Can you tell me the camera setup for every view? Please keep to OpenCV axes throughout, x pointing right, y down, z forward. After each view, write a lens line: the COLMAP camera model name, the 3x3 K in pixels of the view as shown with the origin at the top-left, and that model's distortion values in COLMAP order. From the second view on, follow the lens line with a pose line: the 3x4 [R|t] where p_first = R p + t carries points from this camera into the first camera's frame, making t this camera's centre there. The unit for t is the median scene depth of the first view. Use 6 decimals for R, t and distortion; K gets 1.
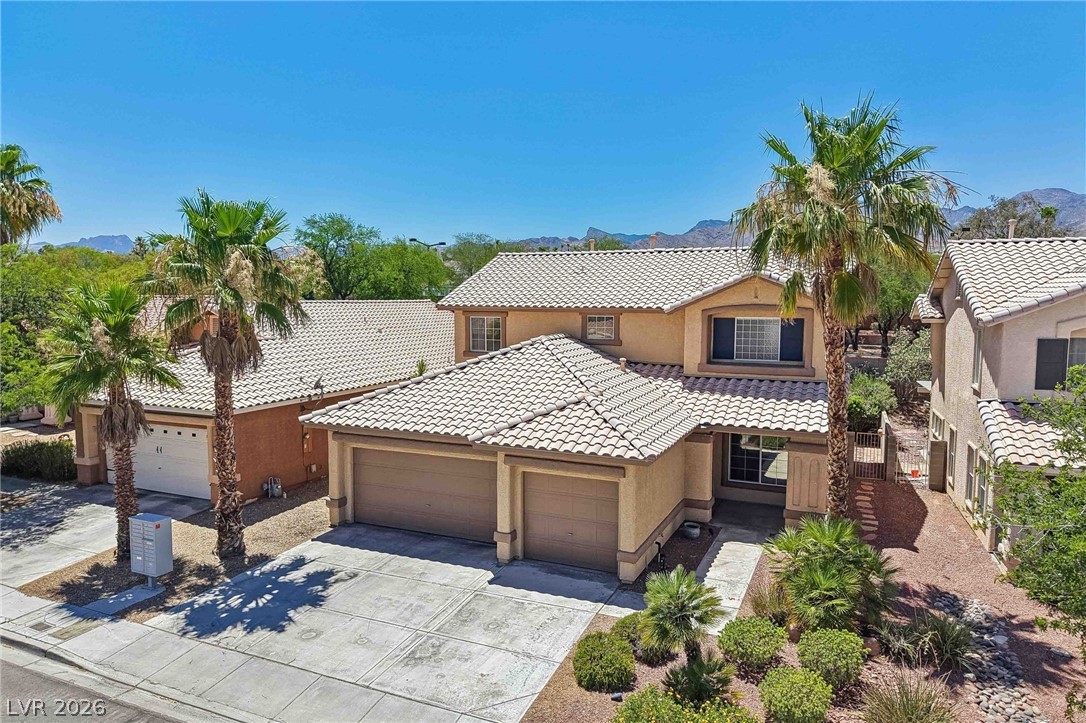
lens RADIAL K [[725.9, 0, 543.0], [0, 725.9, 361.5], [0, 0, 1]] dist [0.020881, -0.017906]
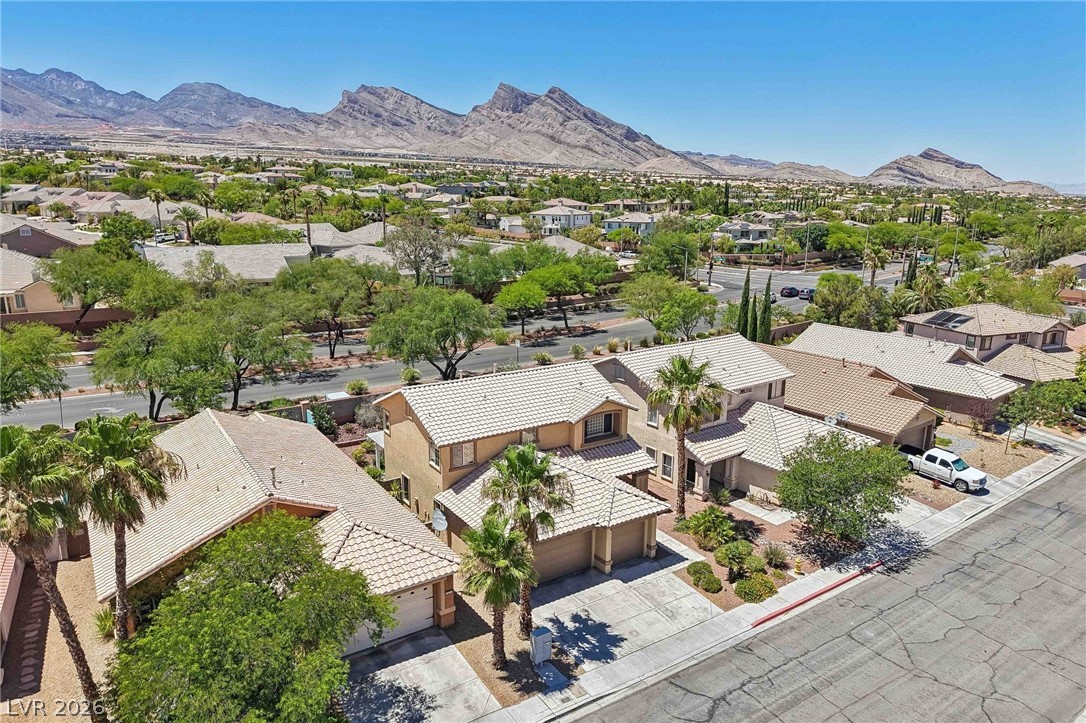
lens RADIAL K [[725.9, 0, 543.0], [0, 725.9, 361.5], [0, 0, 1]] dist [0.020881, -0.017906]
pose [[0.533022, -0.192966, 0.823803, -1.823500], [0.069063, 0.980320, 0.184943, -0.757691], [-0.843278, -0.041684, 0.535859, 0.033362]]
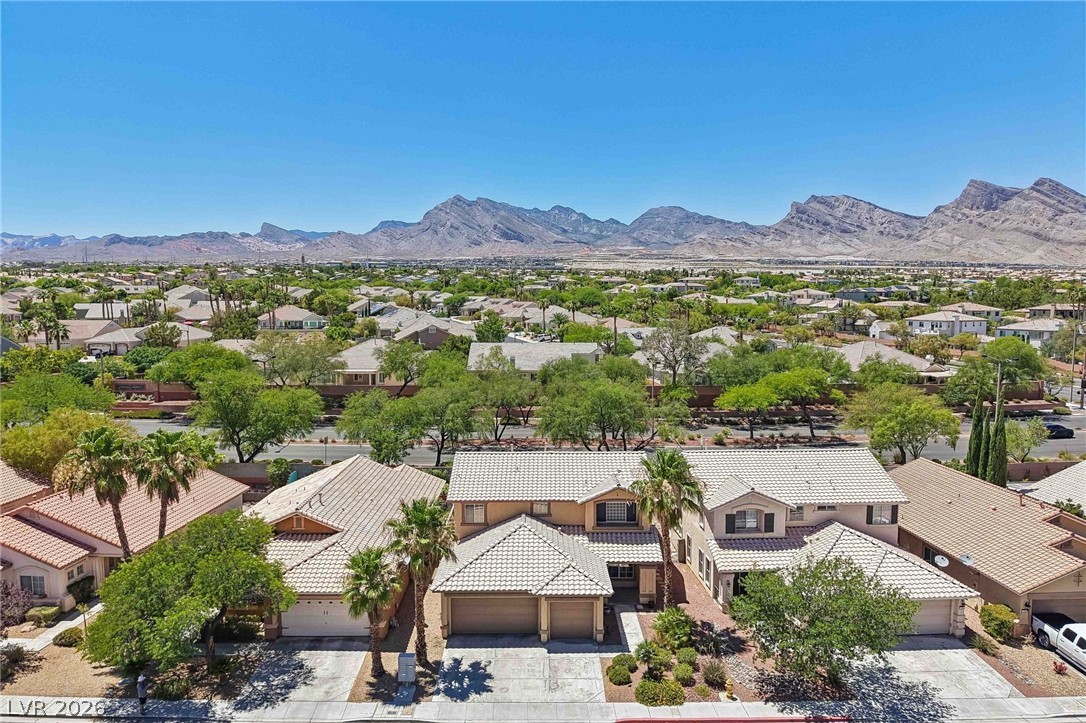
lens RADIAL K [[725.9, 0, 543.0], [0, 725.9, 361.5], [0, 0, 1]] dist [0.020881, -0.017906]
pose [[0.911149, -0.042105, 0.409921, -0.974323], [0.042227, 0.999070, 0.008760, -0.639506], [-0.409909, 0.009328, 0.912079, -1.122825]]
